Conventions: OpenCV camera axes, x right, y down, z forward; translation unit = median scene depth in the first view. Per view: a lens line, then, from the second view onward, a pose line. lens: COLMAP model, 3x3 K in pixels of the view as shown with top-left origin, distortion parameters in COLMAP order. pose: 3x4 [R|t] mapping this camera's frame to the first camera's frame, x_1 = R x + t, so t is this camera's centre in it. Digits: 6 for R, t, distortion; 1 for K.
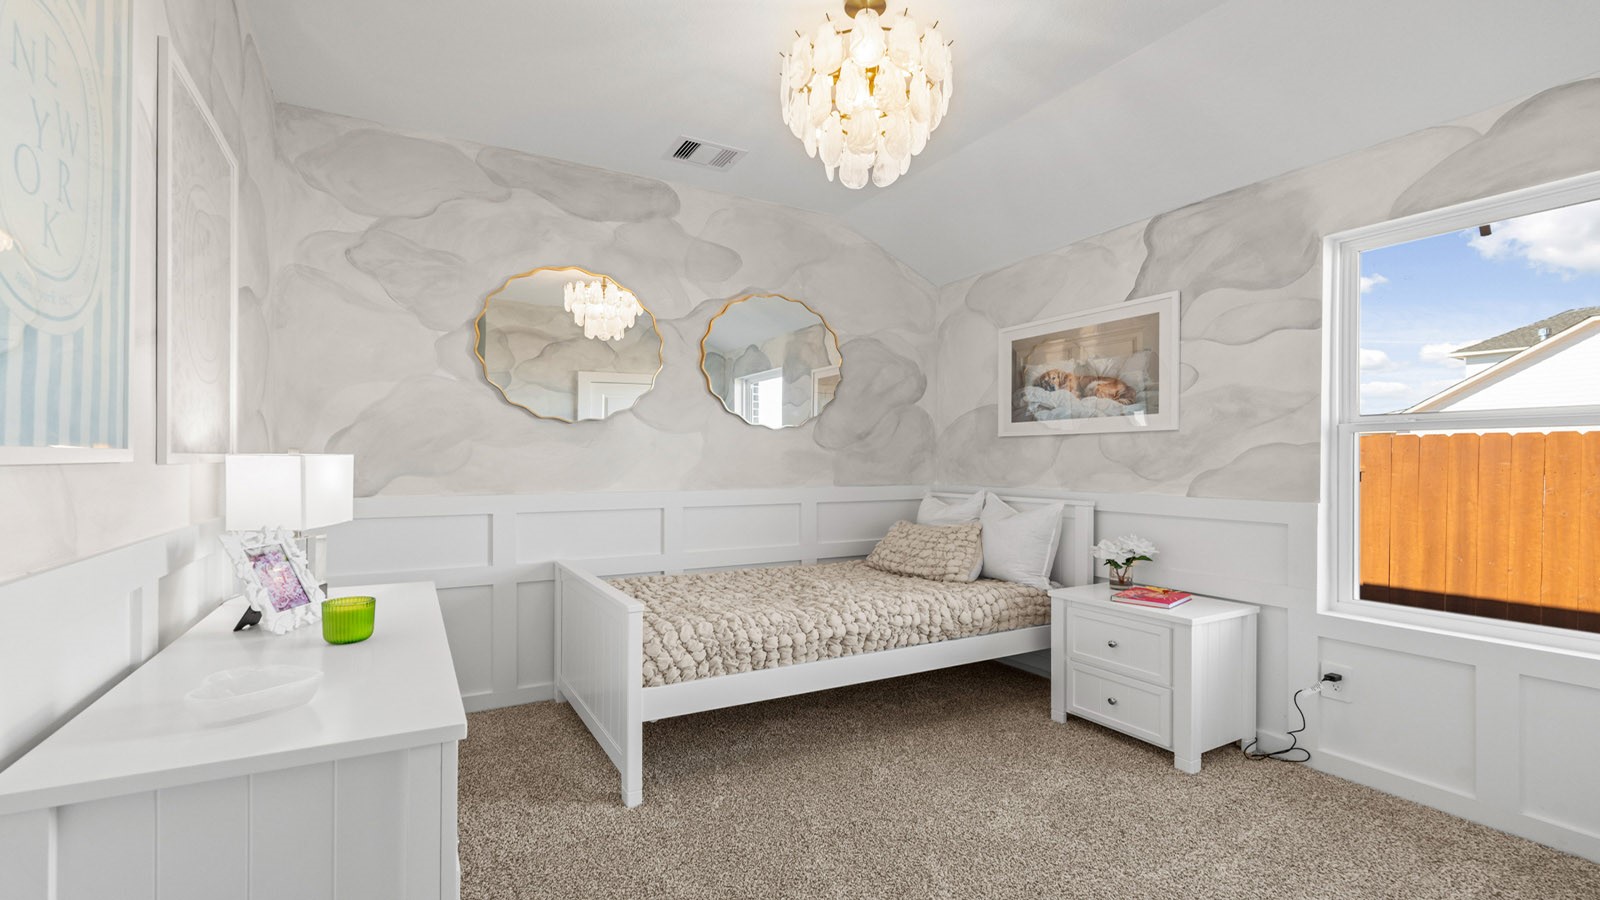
lens RADIAL K [[700.0, 0, 797.2], [0, 700.0, 446.4], [0, 0, 1]] dist [-0.002125, -0.000458]
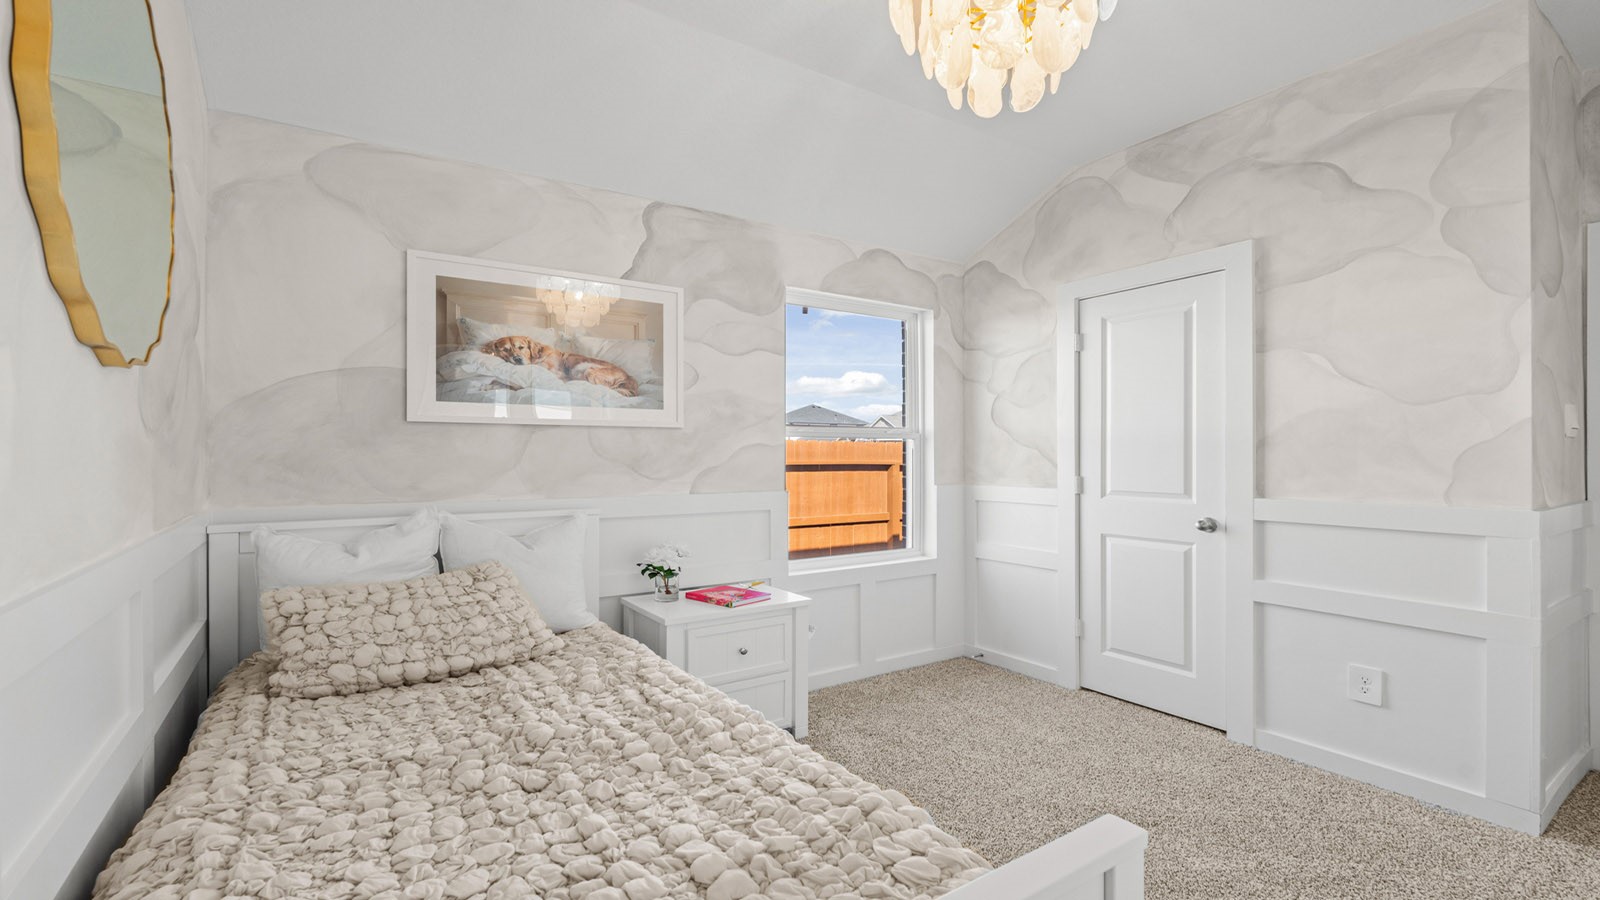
lens RADIAL K [[700.0, 0, 797.2], [0, 700.0, 446.4], [0, 0, 1]] dist [-0.002125, -0.000458]
pose [[-0.077304, 0.009138, 0.996966, -0.412861], [-0.020892, 0.999724, -0.010783, 0.009040], [-0.996789, -0.021662, -0.077092, 0.810064]]
